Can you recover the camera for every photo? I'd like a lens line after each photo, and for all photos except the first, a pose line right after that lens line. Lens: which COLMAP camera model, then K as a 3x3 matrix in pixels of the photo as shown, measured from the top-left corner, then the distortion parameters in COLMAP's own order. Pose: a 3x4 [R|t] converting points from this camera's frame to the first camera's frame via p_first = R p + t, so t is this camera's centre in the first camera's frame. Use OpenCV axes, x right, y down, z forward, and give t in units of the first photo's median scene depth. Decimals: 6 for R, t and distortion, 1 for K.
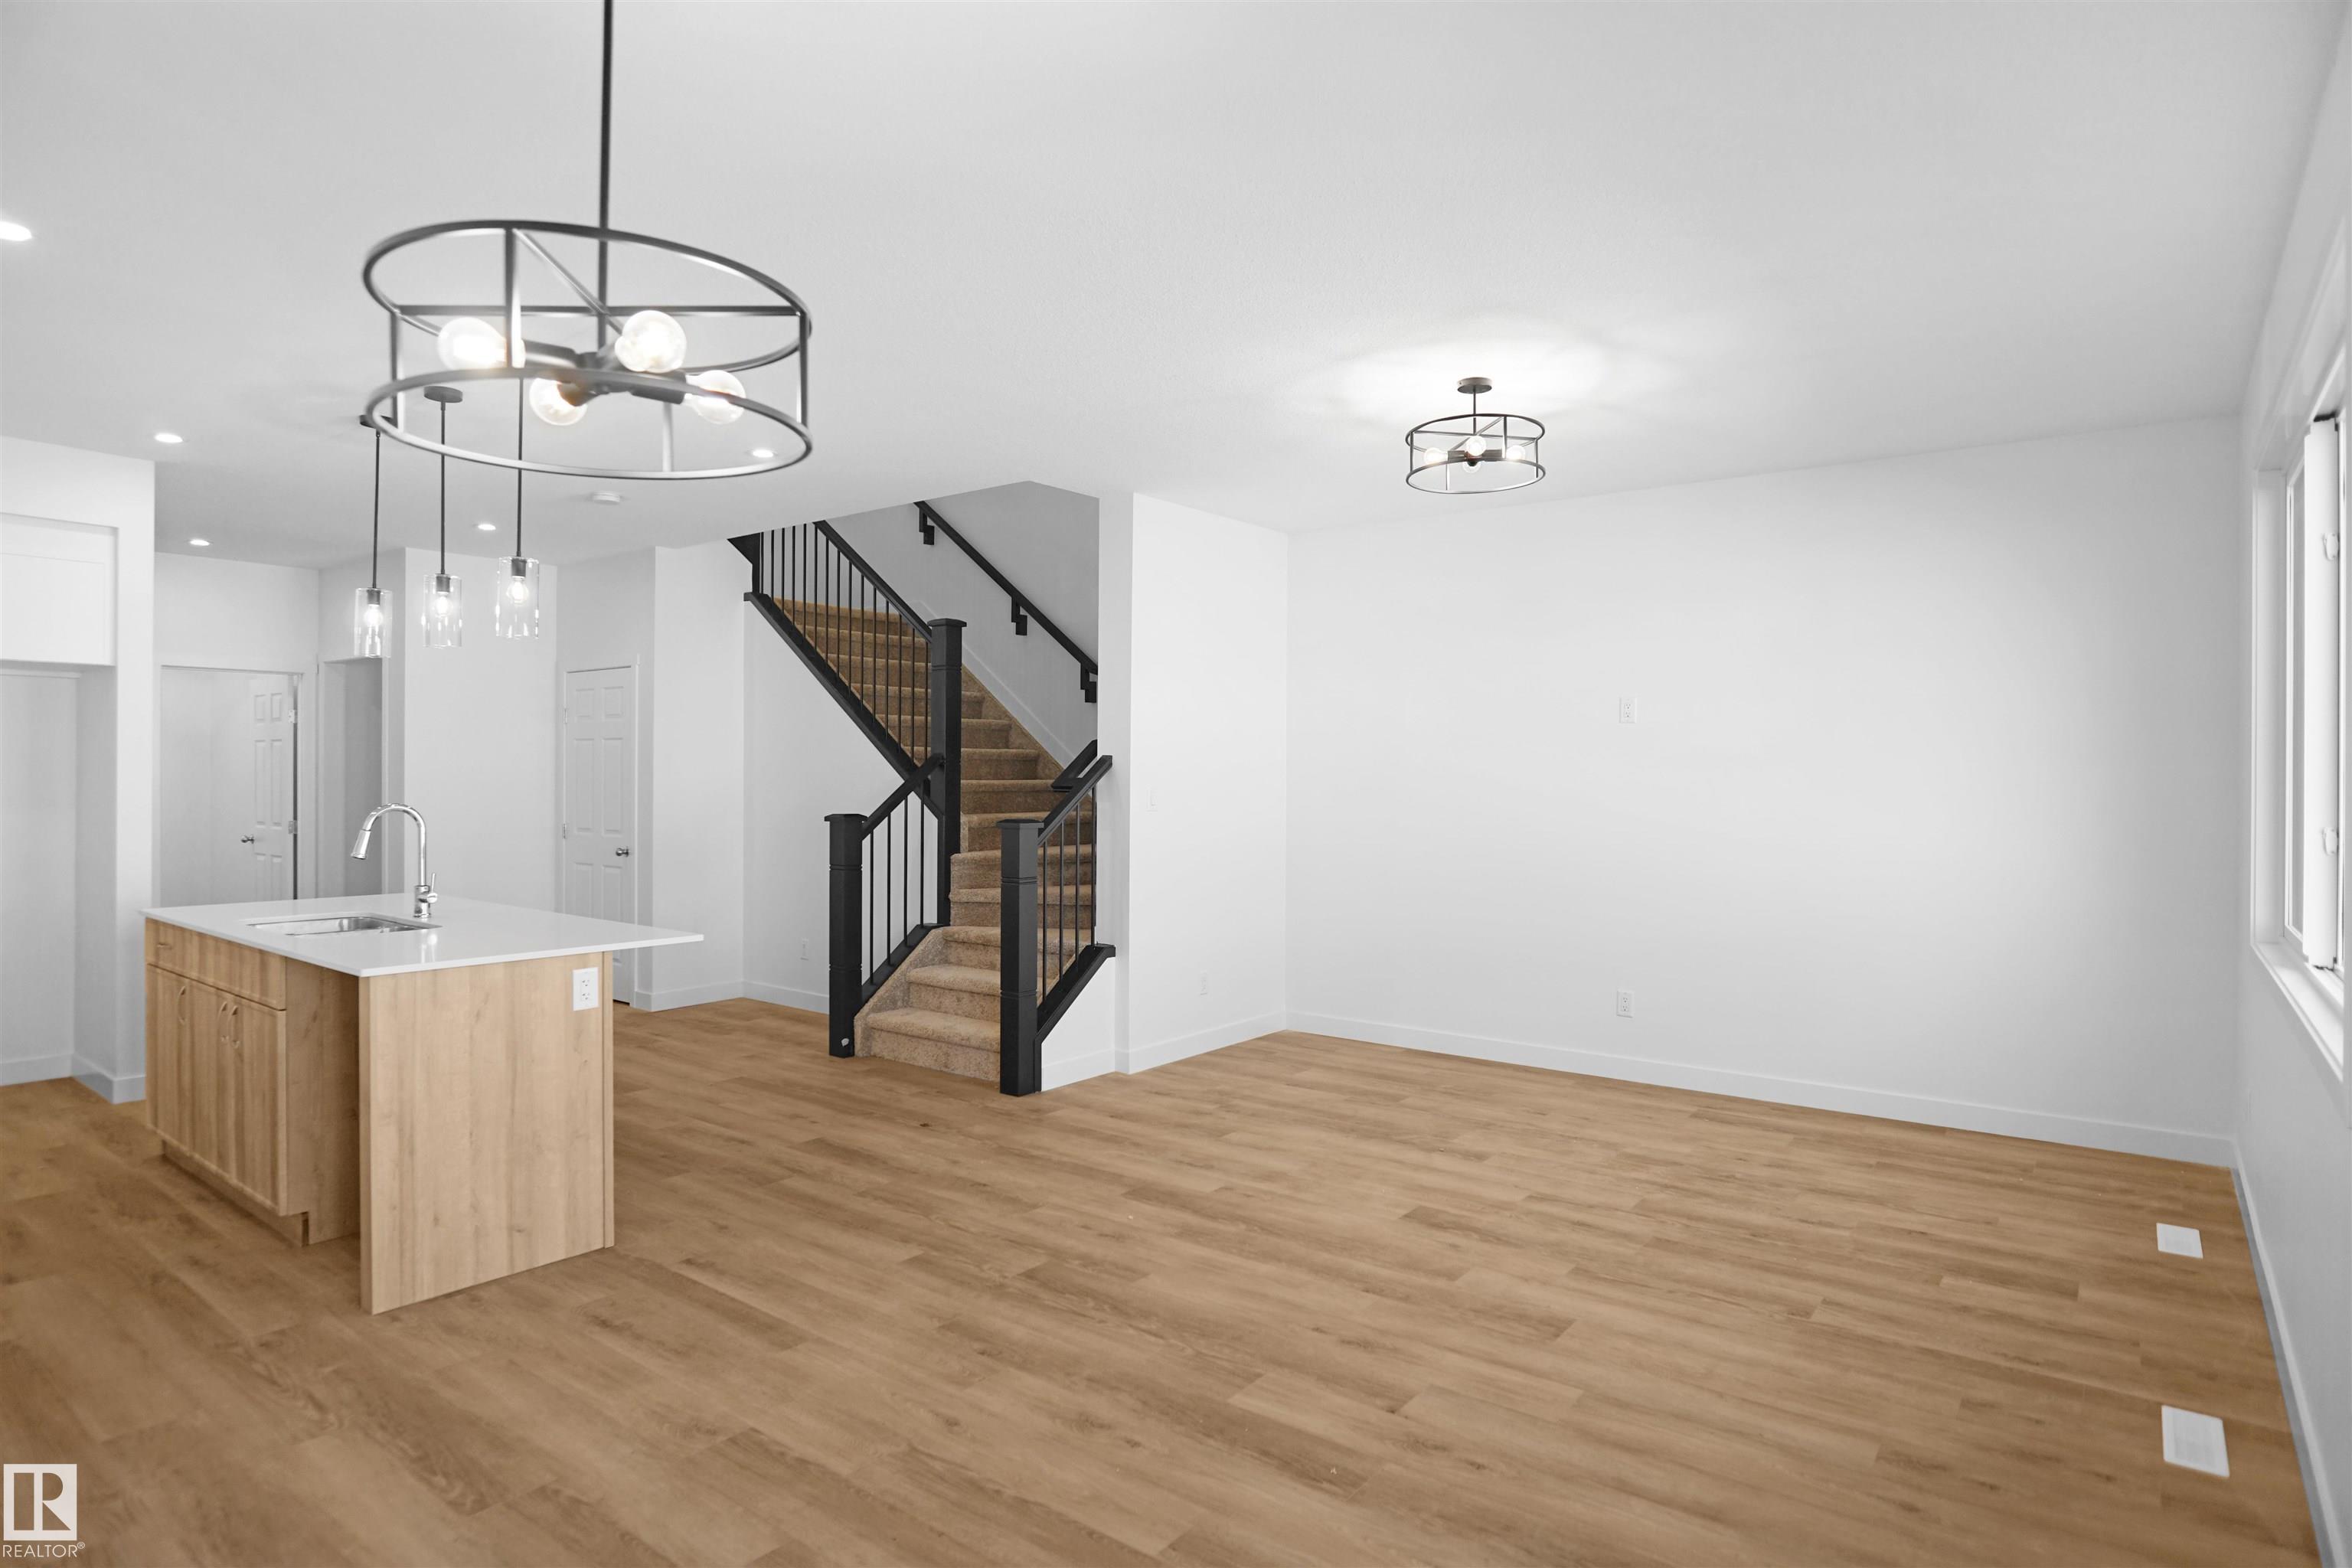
lens RADIAL K [[1258.9, 0, 1187.1], [0, 1258.9, 778.2], [0, 0, 1]] dist [-0.033905, 0.009744]
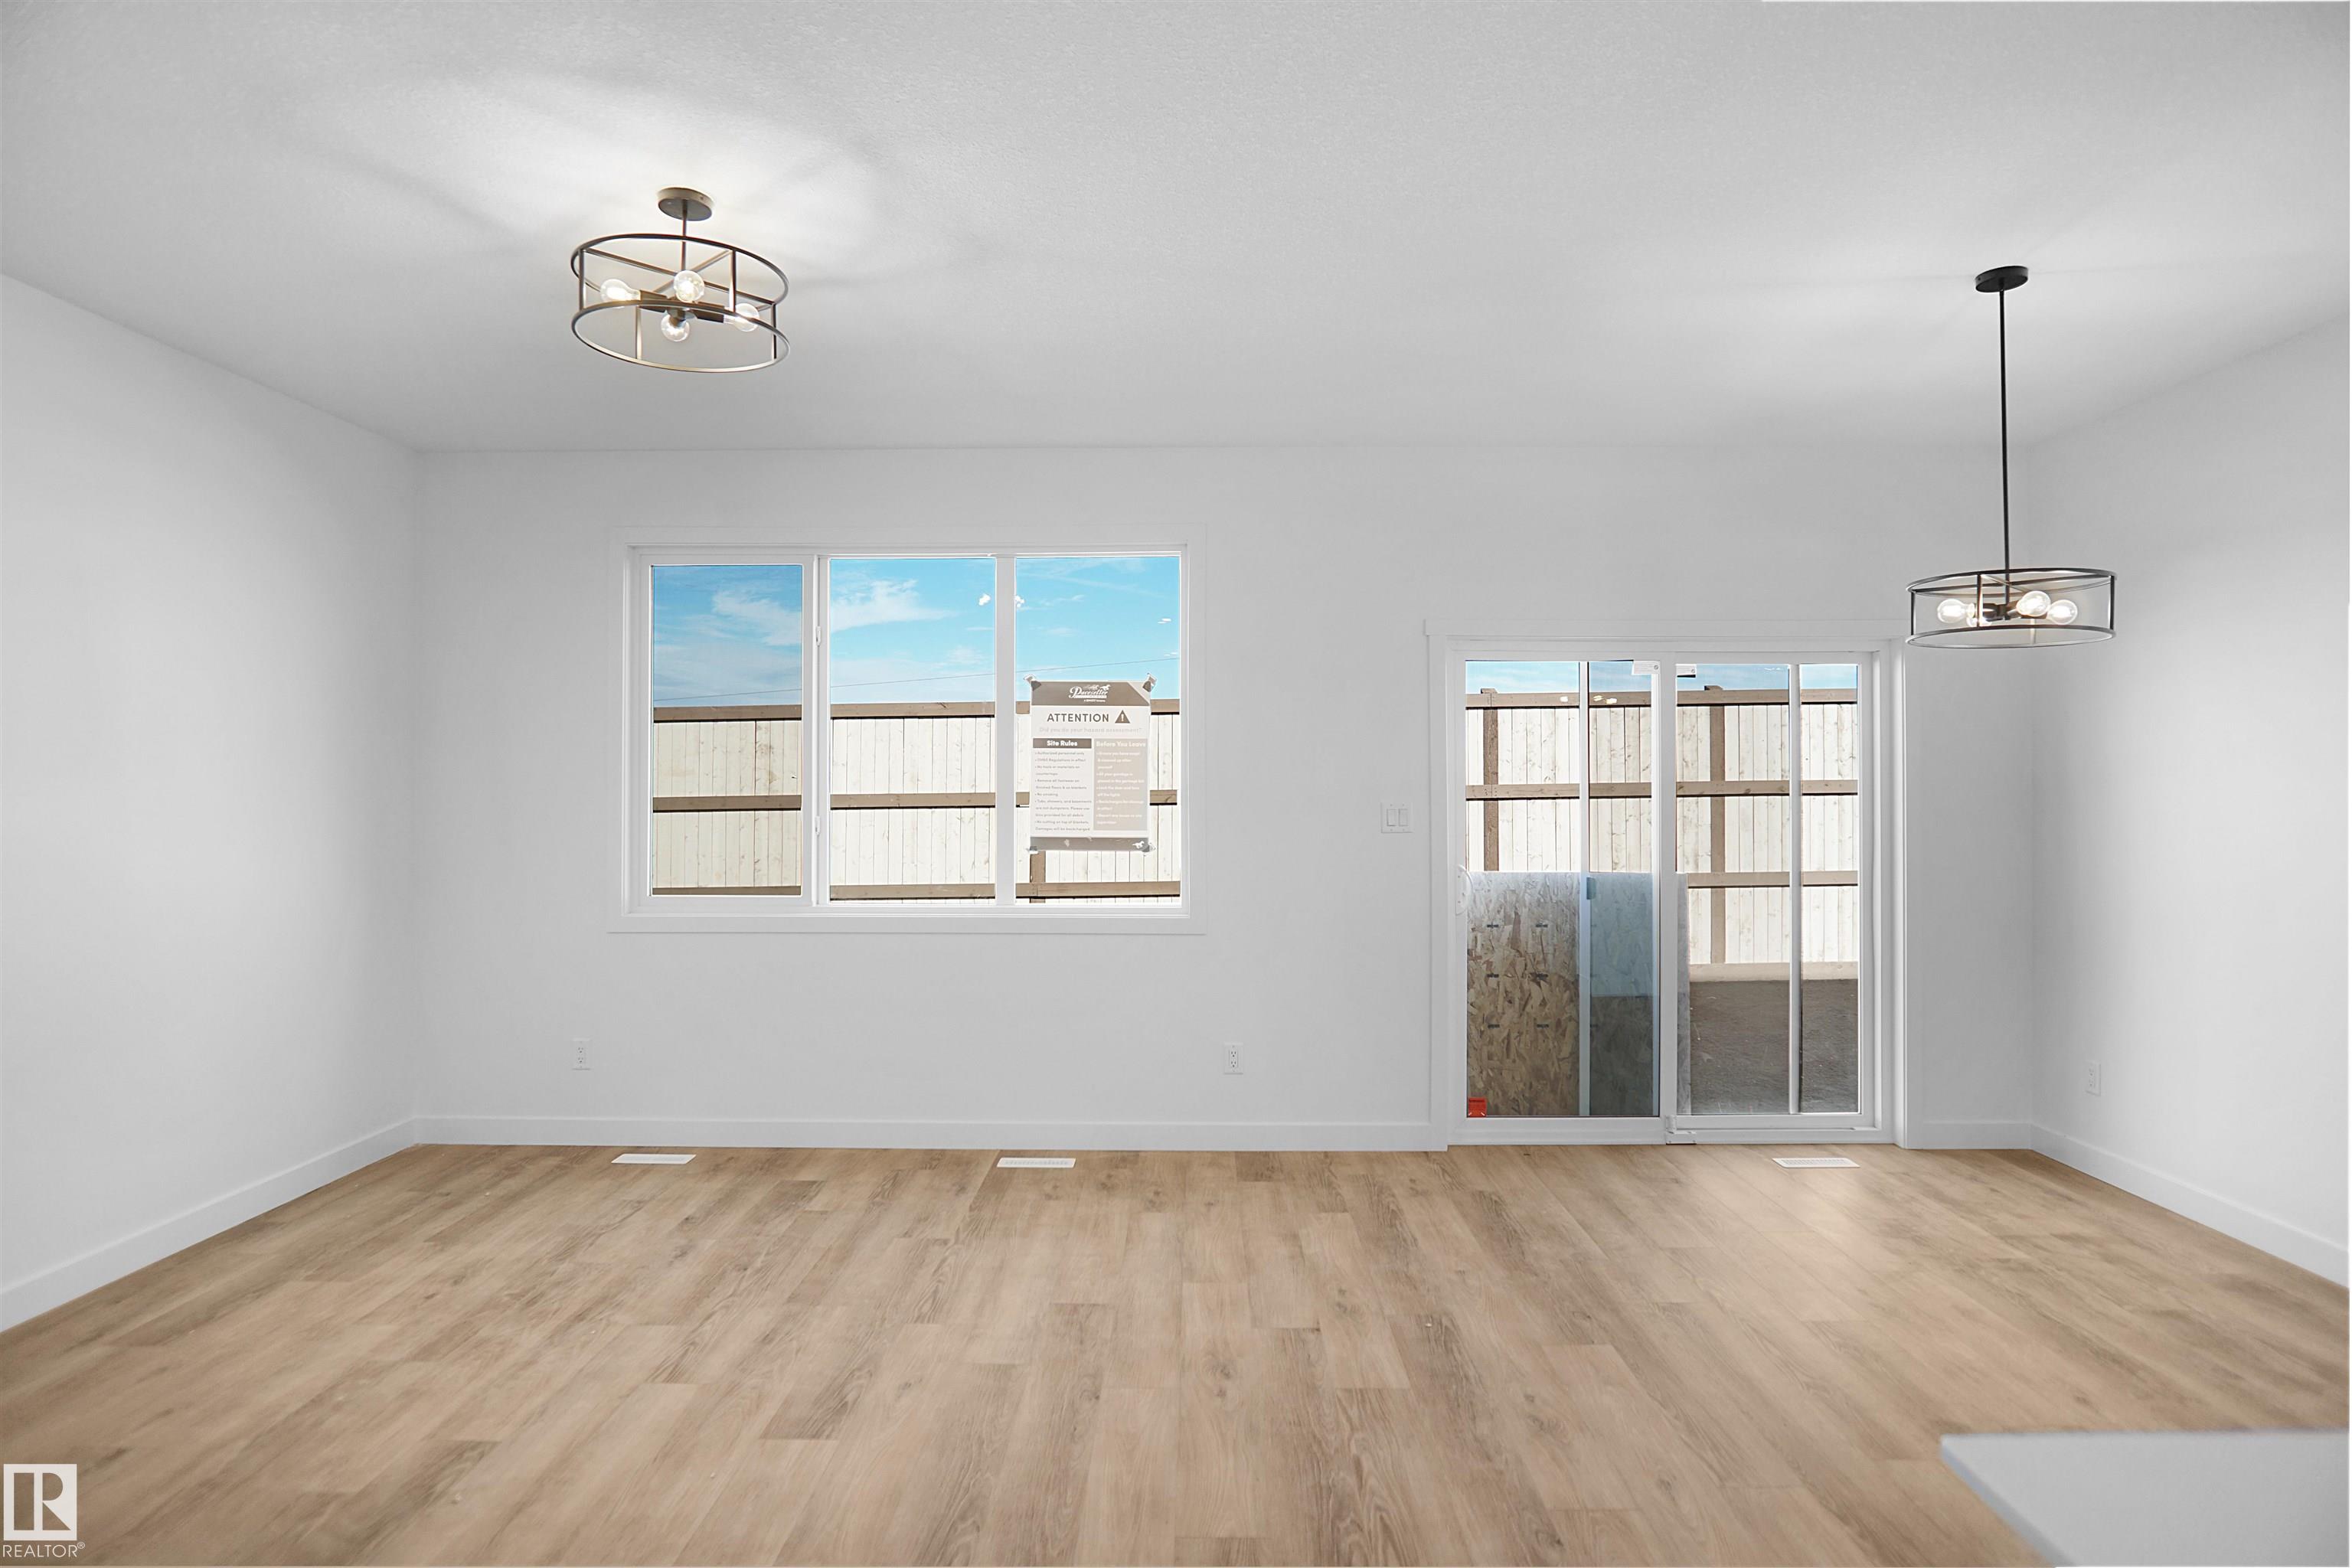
lens RADIAL K [[1258.9, 0, 1187.1], [0, 1258.9, 778.2], [0, 0, 1]] dist [-0.033905, 0.009744]
pose [[-0.597898, -0.001494, 0.801571, -0.542456], [-0.001918, 0.999998, 0.000433, -0.007670], [-0.801570, -0.001279, -0.597900, 1.391602]]
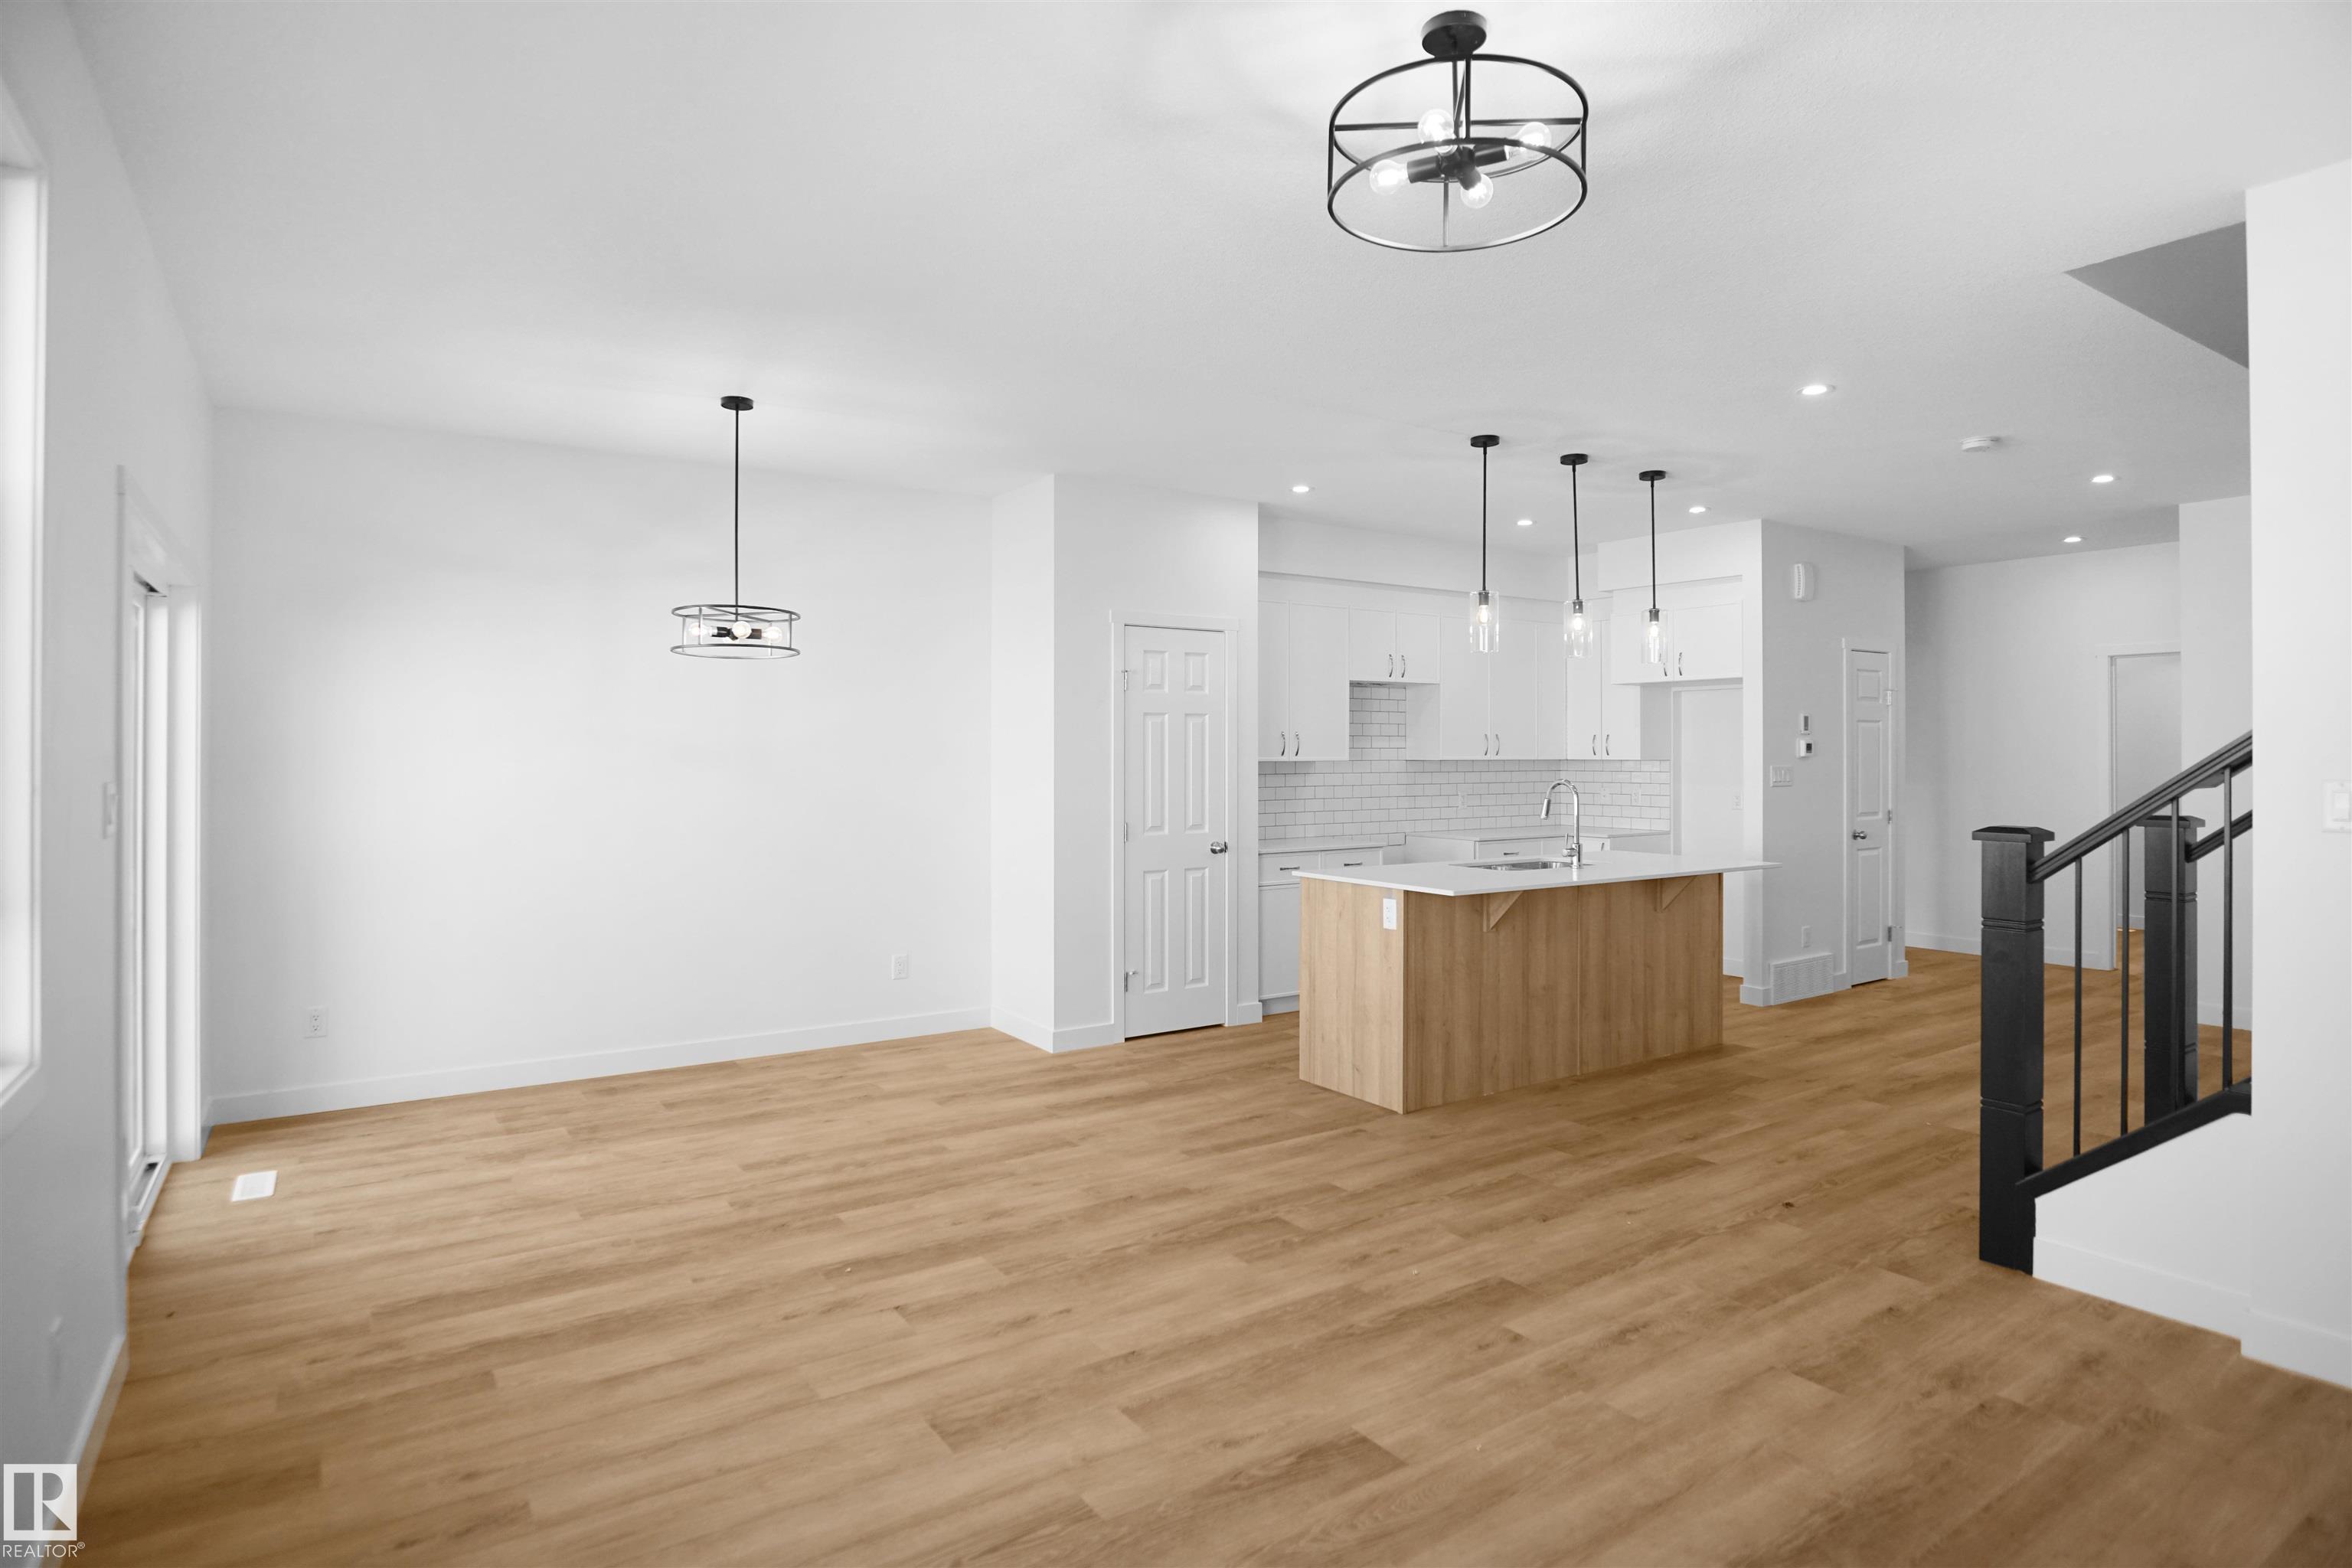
lens RADIAL K [[1272.4, 0, 1188.9], [0, 1272.4, 744.2], [0, 0, 1]] dist [-0.037286, 0.011979]
pose [[-0.317708, -0.013507, -0.948092, 0.916575], [-0.003630, 0.999909, -0.013029, 0.002878], [0.948182, -0.000698, -0.317728, 1.255090]]
